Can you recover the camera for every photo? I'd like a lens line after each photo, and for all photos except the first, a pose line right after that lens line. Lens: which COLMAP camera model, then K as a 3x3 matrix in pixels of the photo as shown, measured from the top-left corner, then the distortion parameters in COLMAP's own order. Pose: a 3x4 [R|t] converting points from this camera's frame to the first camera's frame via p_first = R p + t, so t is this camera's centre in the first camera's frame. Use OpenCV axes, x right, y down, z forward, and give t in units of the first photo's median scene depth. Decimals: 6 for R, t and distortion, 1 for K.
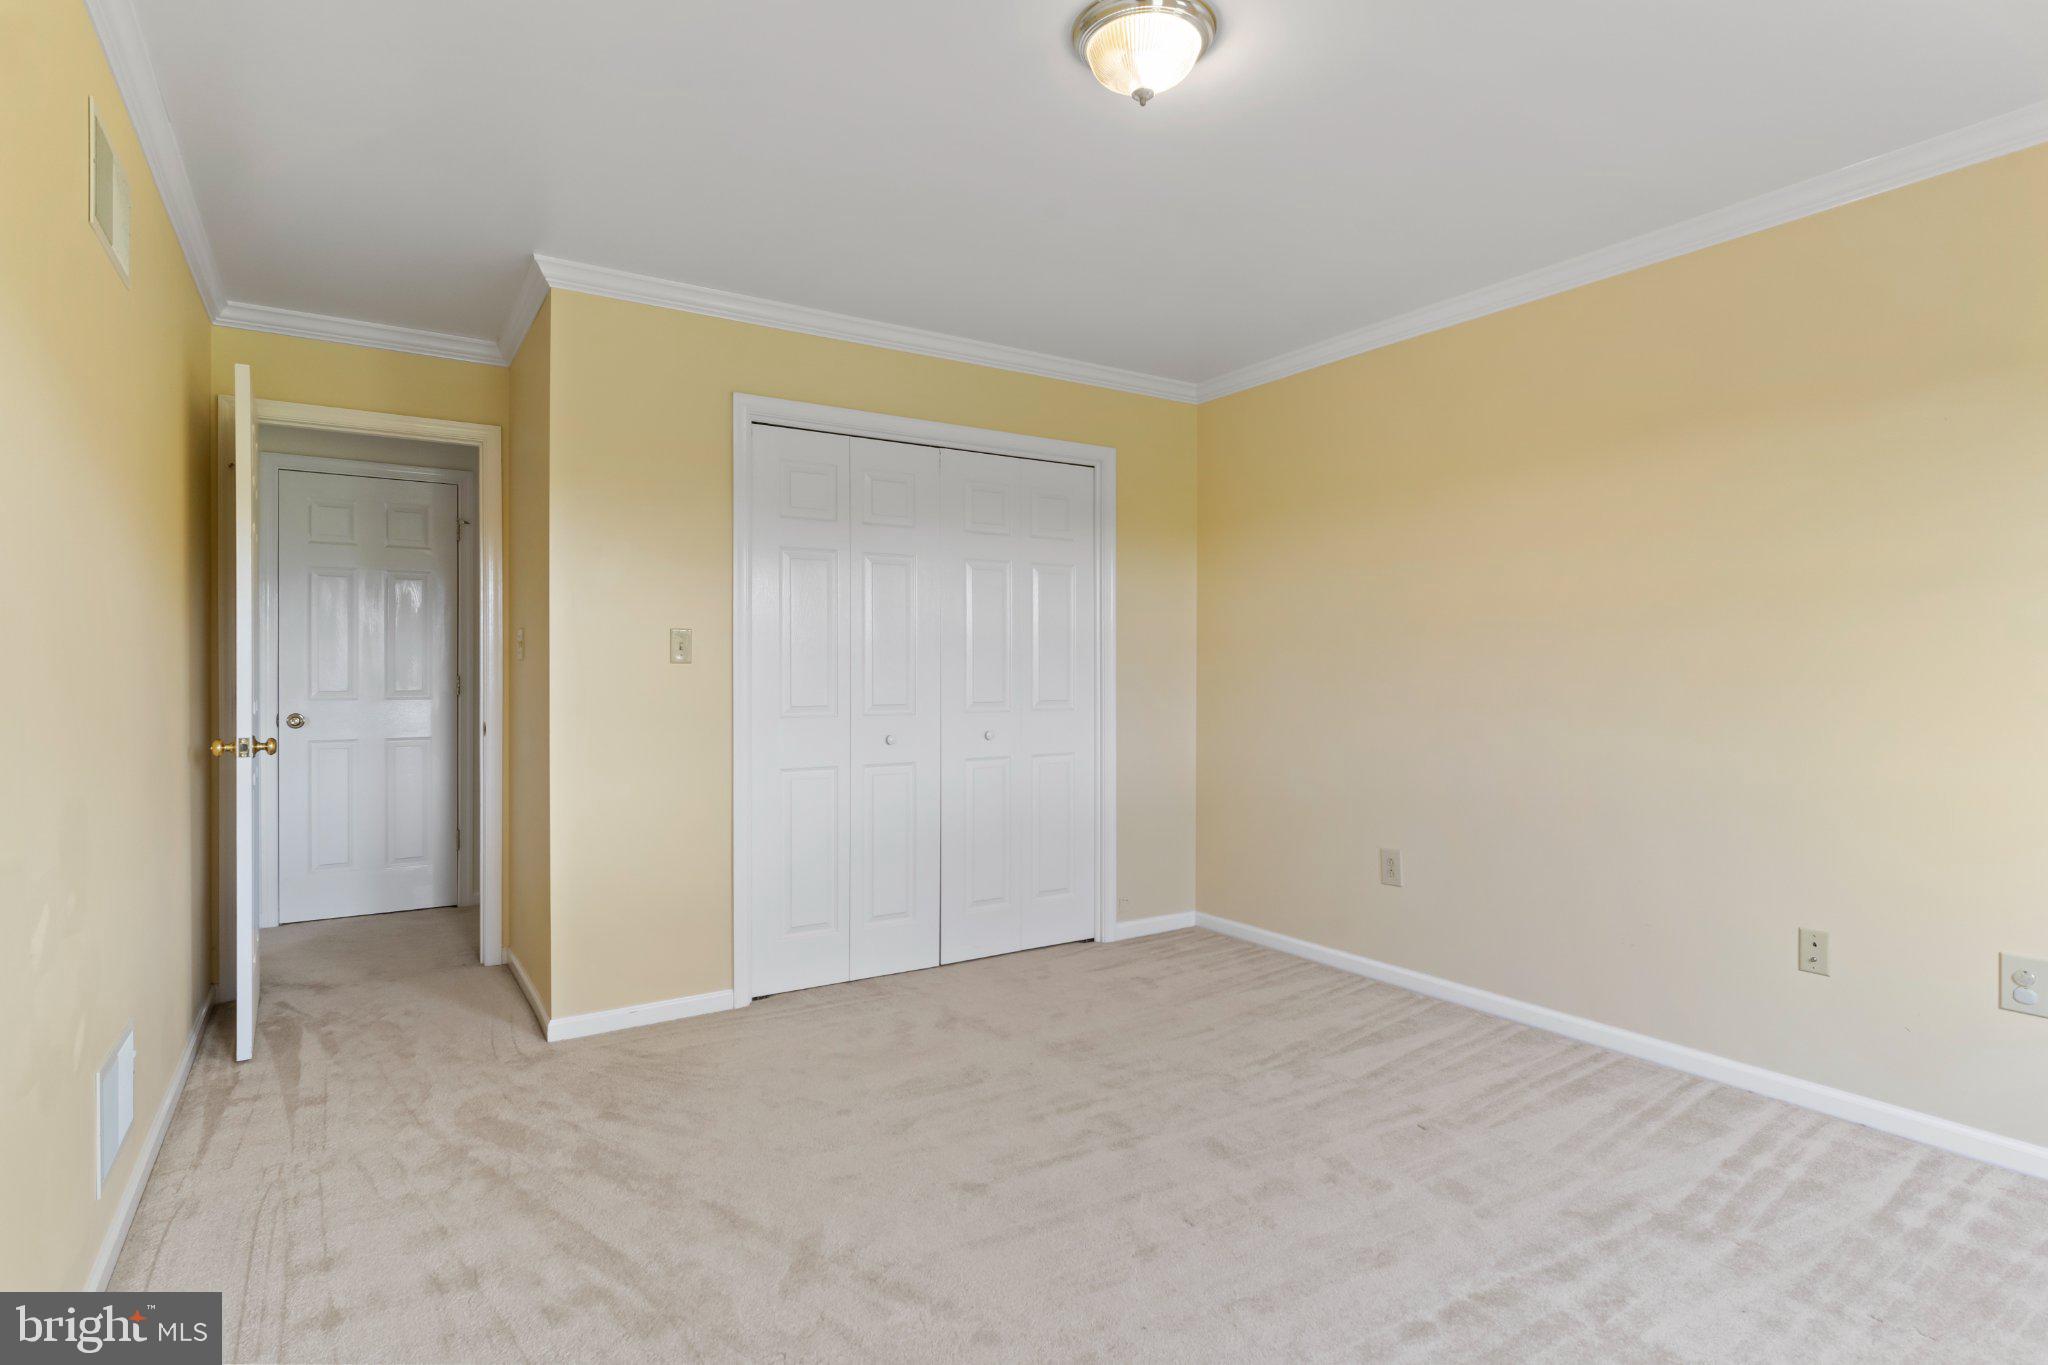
lens RADIAL K [[1064.6, 0, 1020.5], [0, 1064.6, 672.1], [0, 0, 1]] dist [0.004675, 0.000201]
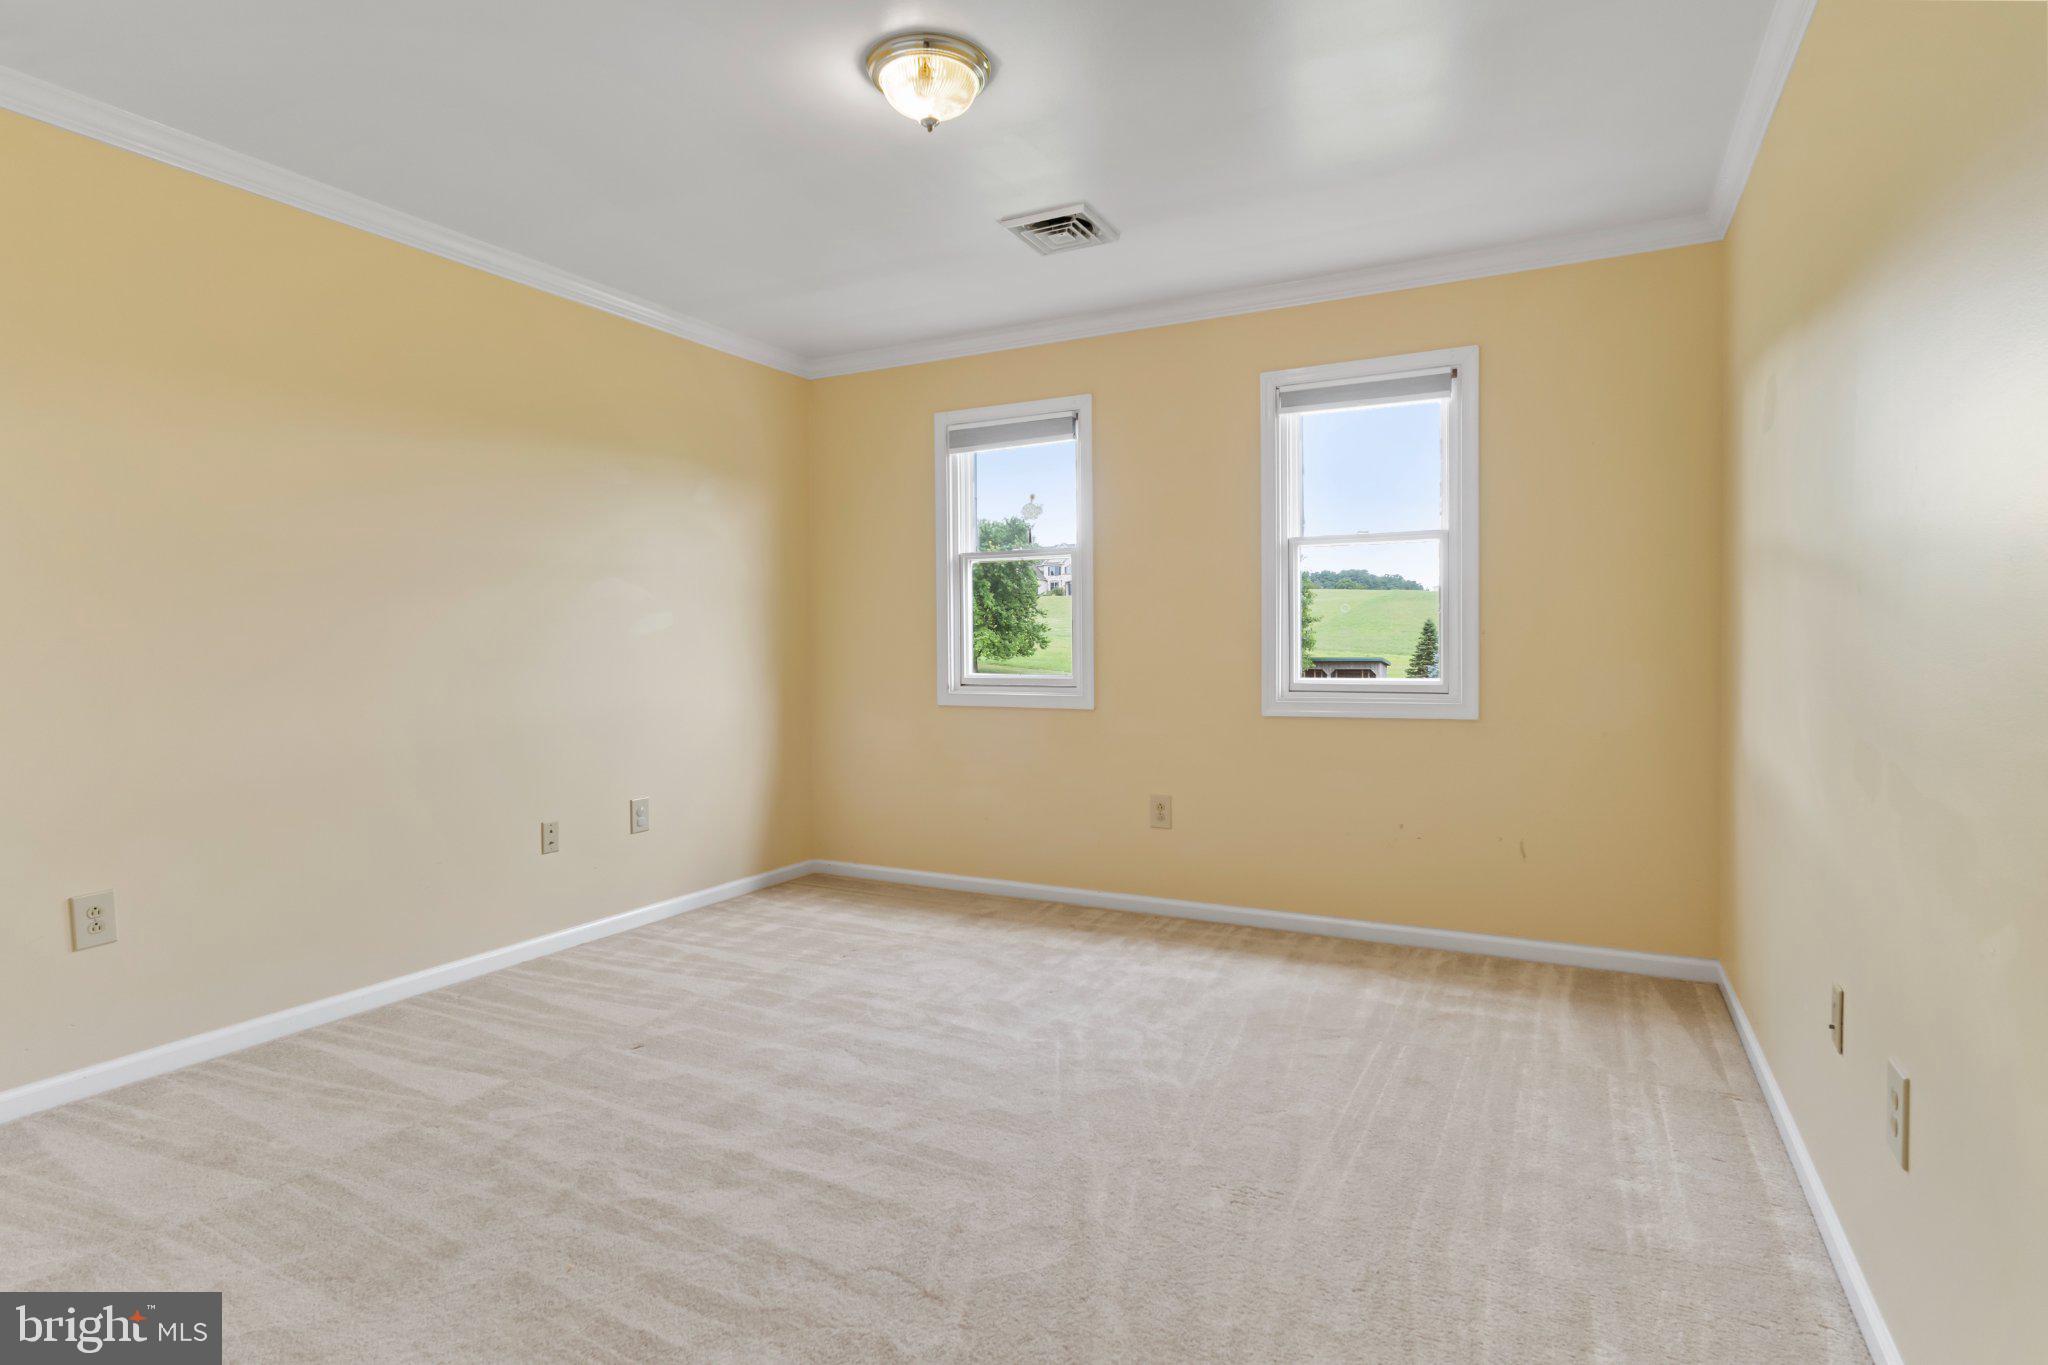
lens RADIAL K [[1064.6, 0, 1020.2], [0, 1064.6, 678.0], [0, 0, 1]] dist [0.004675, 0.000201]
pose [[-0.496154, -0.026501, 0.867830, -0.710927], [0.009710, 0.999302, 0.036067, 0.017516], [-0.868180, 0.026321, -0.495551, 1.135972]]
